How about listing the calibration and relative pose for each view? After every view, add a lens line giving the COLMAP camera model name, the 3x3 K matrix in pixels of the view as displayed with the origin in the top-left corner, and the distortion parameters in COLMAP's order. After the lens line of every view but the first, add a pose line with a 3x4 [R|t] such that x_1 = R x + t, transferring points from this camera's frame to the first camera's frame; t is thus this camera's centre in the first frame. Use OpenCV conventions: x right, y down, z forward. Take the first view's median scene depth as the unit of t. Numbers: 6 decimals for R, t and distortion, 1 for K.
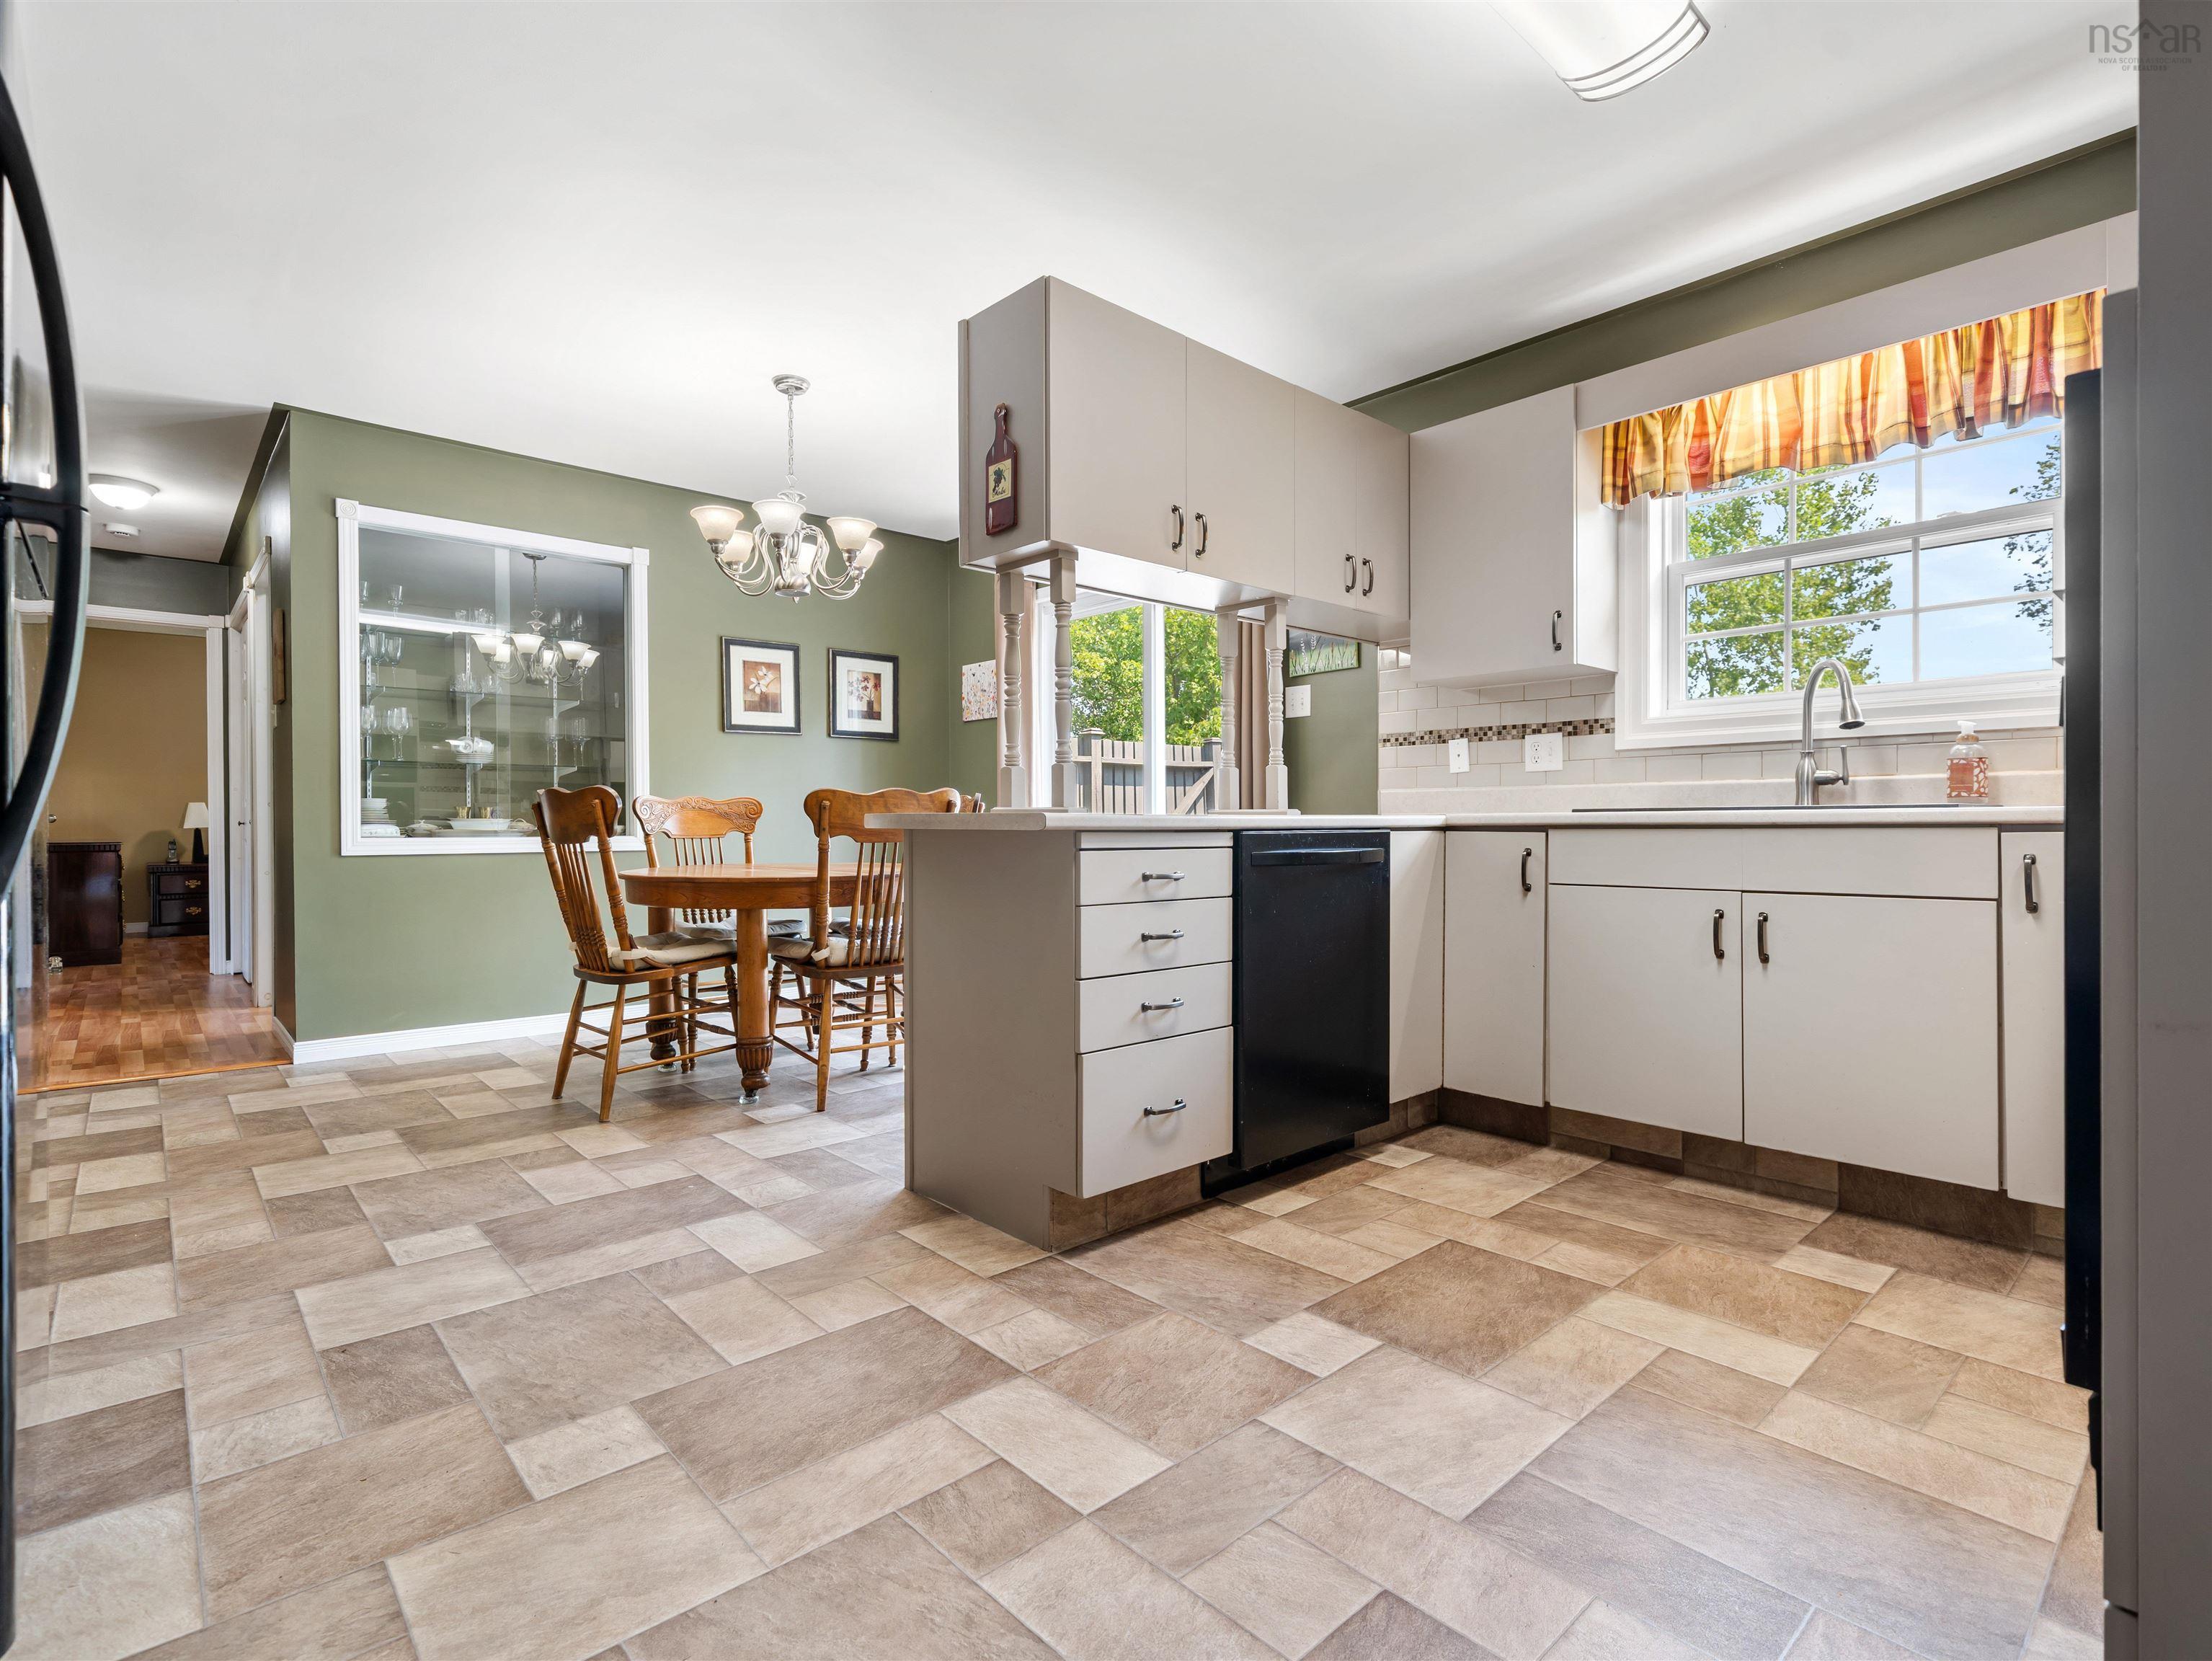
lens RADIAL K [[1084.8, 0, 1106.0], [0, 1084.8, 830.5], [0, 0, 1]] dist [-0.001485, -0.000314]
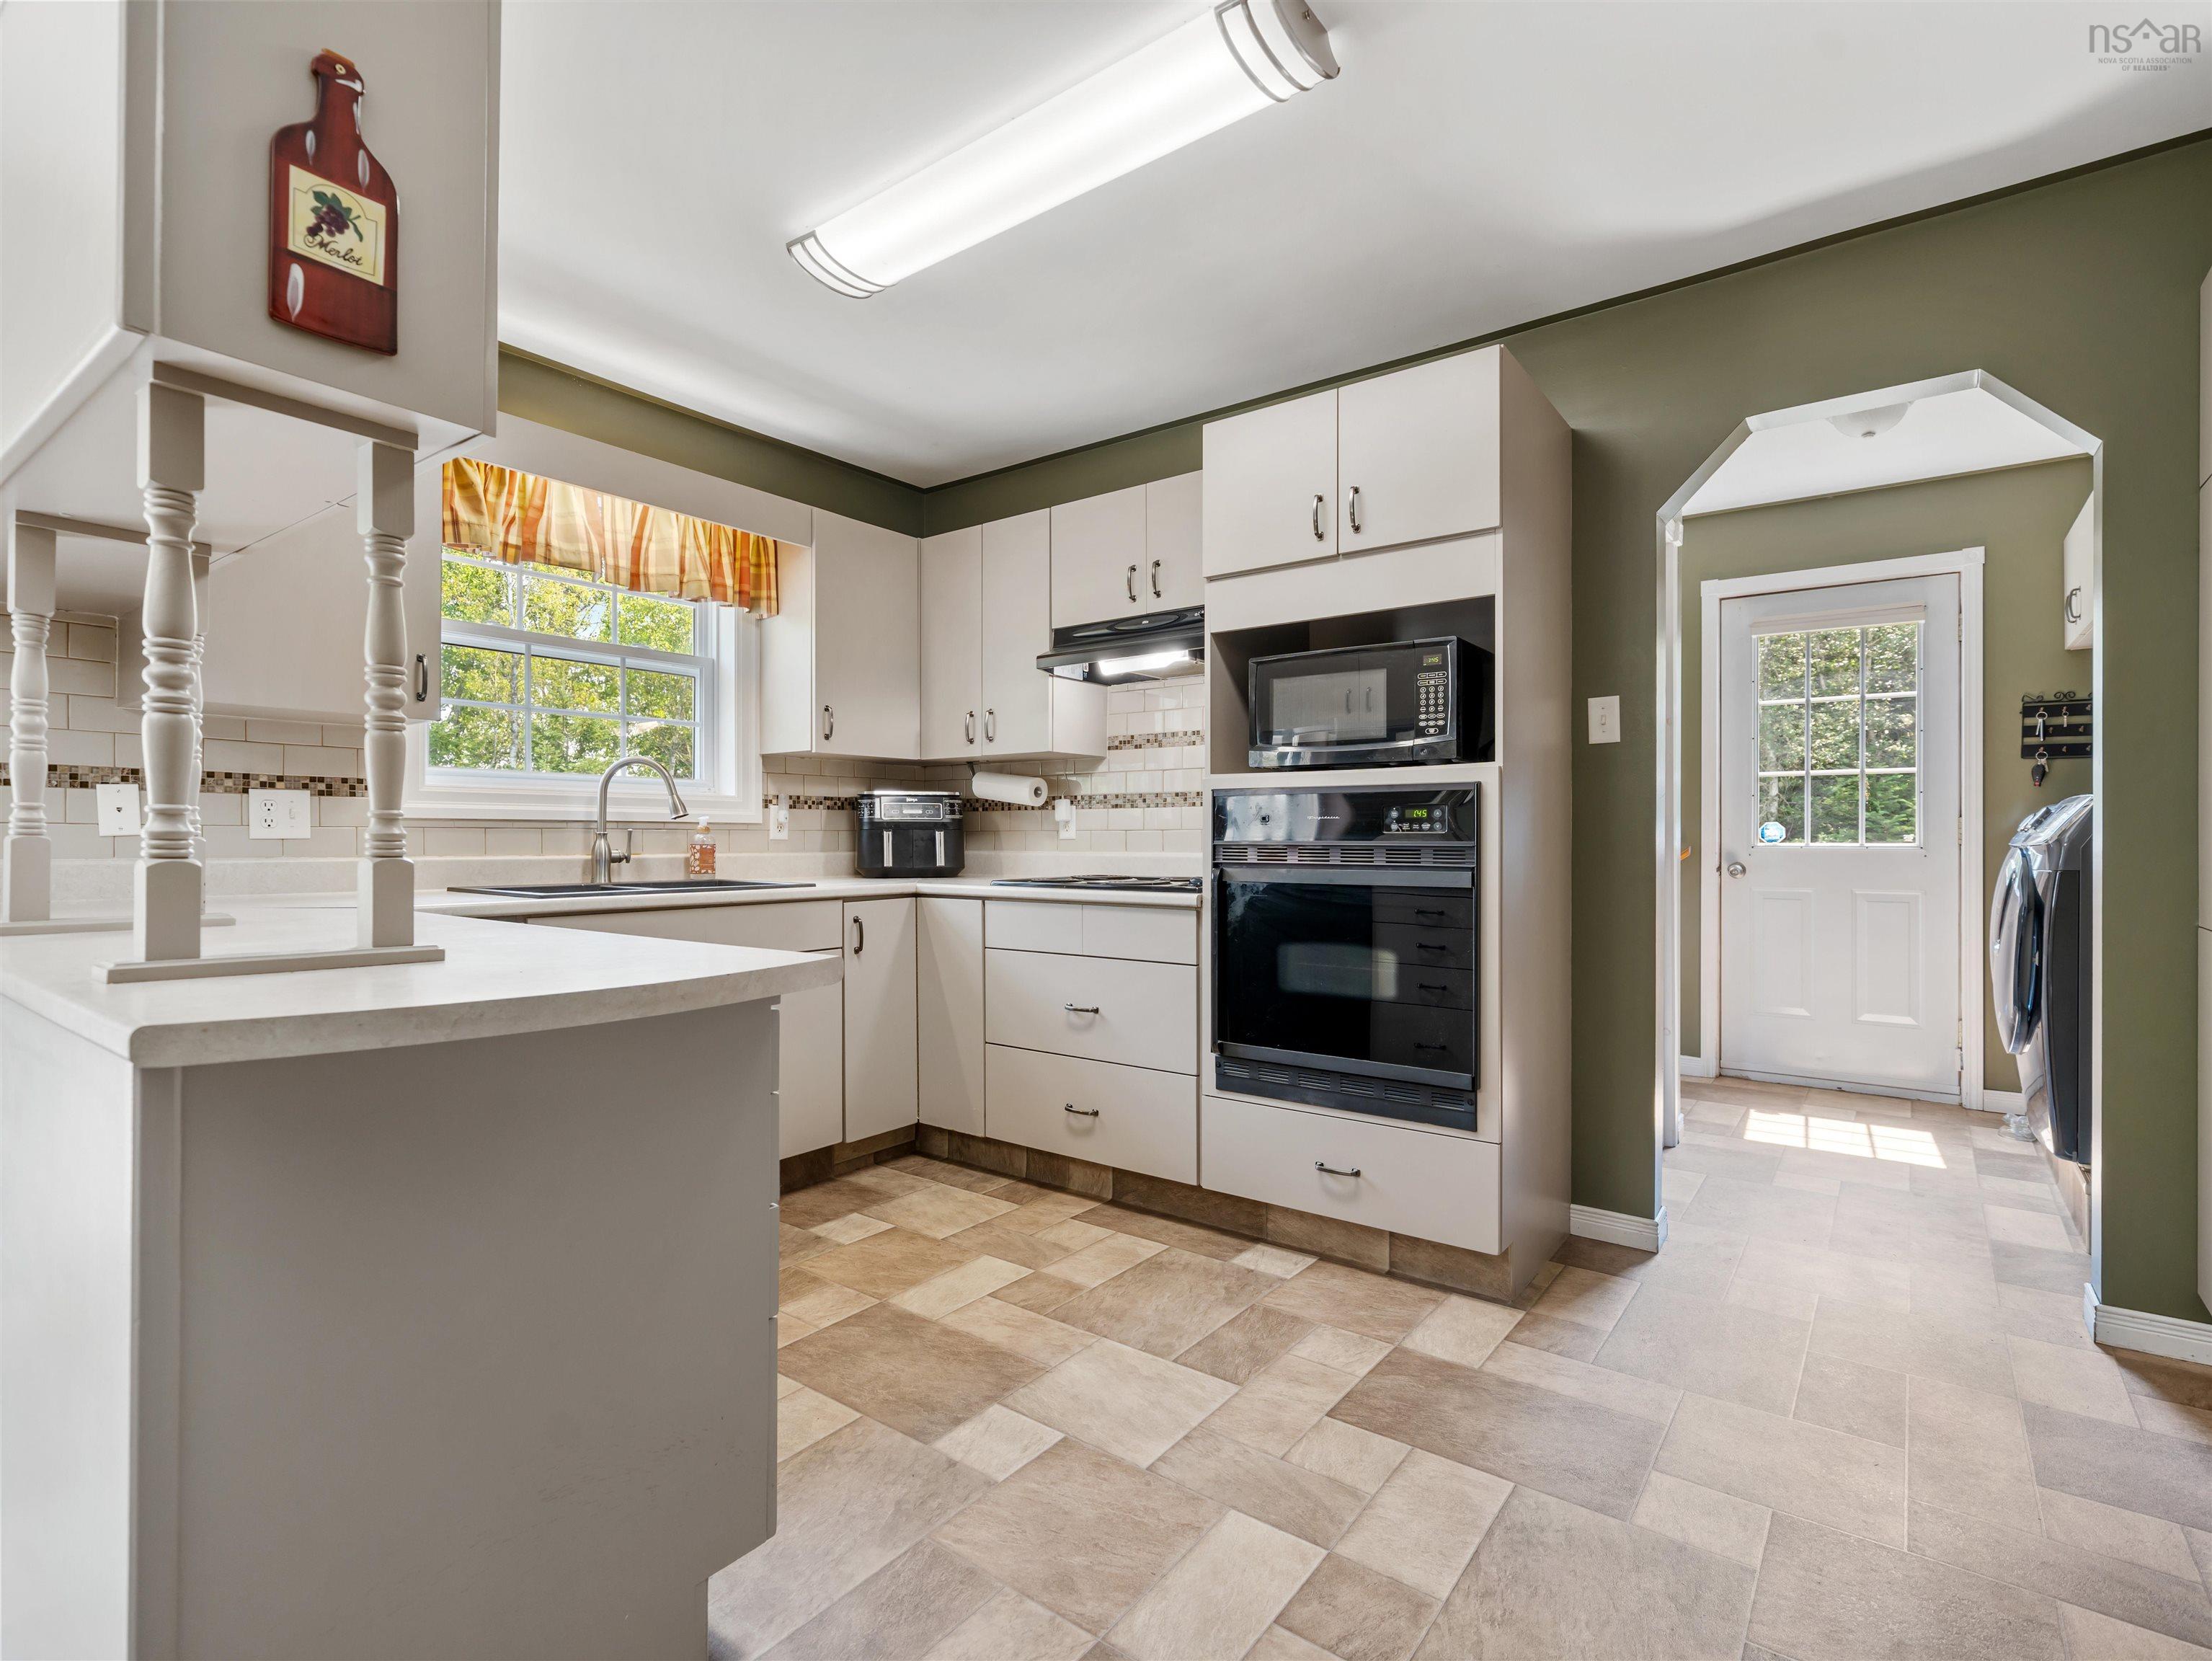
lens RADIAL K [[1064.2, 0, 1106.0], [0, 1064.2, 830.5], [0, 0, 1]] dist [-0.000643, 0.000003]
pose [[-0.191811, 0.011407, 0.981365, -0.696285], [0.003129, 0.999934, -0.011011, -0.080576], [-0.981427, 0.000959, -0.191835, 0.919336]]
